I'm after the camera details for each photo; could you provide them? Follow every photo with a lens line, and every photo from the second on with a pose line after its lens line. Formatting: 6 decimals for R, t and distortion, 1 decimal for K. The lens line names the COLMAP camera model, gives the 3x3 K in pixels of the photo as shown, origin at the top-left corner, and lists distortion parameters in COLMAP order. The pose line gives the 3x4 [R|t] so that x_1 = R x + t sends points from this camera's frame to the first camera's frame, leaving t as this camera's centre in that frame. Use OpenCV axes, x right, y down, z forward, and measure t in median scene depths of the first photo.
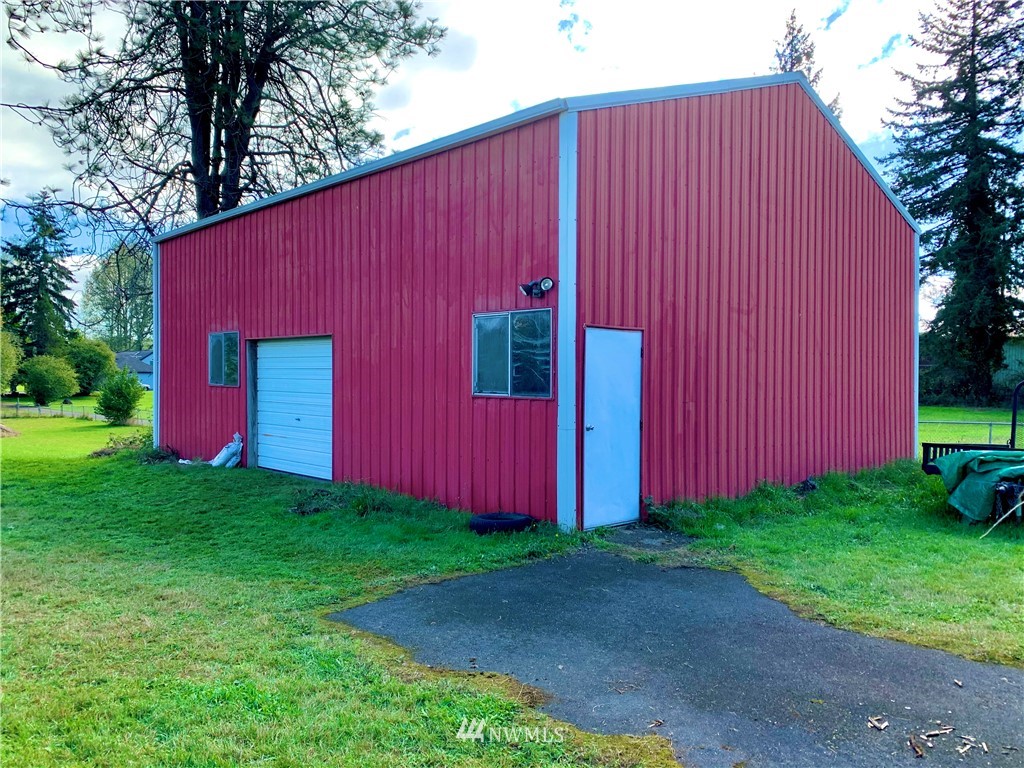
lens RADIAL K [[792.7, 0, 521.6], [0, 792.7, 402.0], [0, 0, 1]] dist [0.005622, -0.009071]
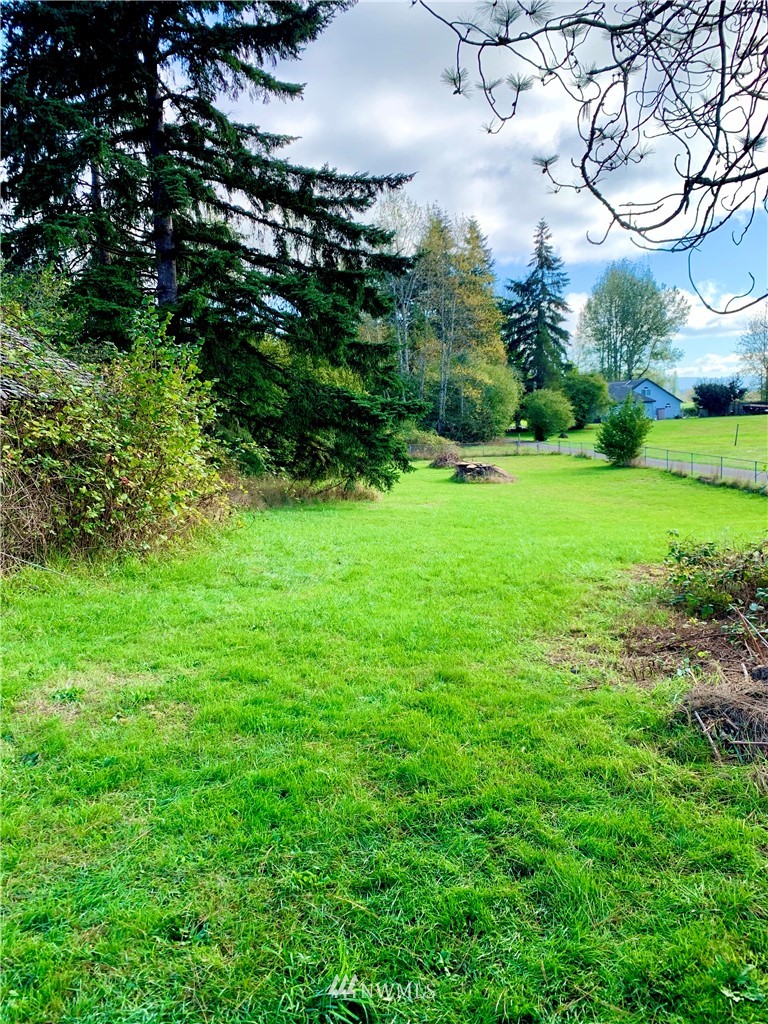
lens RADIAL K [[792.7, 0, 385.5], [0, 792.7, 515.7], [0, 0, 1]] dist [0.005622, -0.009071]
pose [[0.739115, 0.047977, -0.671869, -0.064842], [0.024231, 0.994921, 0.097703, -0.002702], [0.673144, -0.088494, 0.734198, 0.110636]]
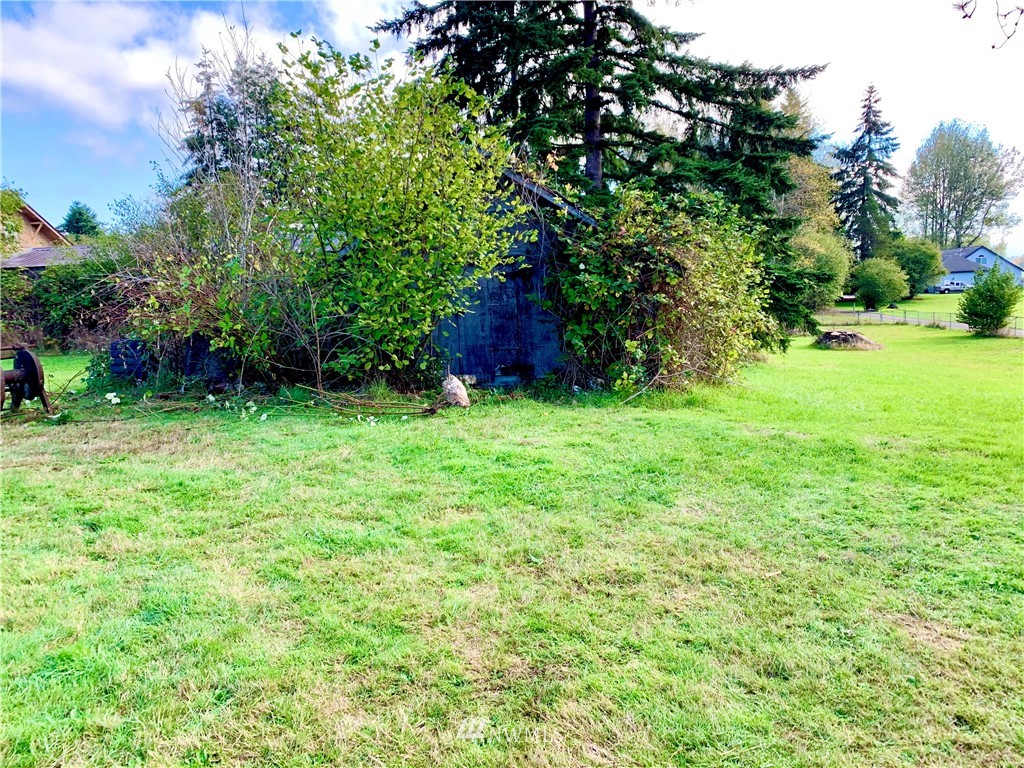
lens RADIAL K [[792.7, 0, 513.0], [0, 792.7, 381.4], [0, 0, 1]] dist [0.005622, -0.009071]
pose [[0.593514, 0.060405, -0.802554, -0.067601], [0.017873, 0.995944, 0.088178, -0.002082], [0.804625, -0.066679, 0.590027, 0.062286]]
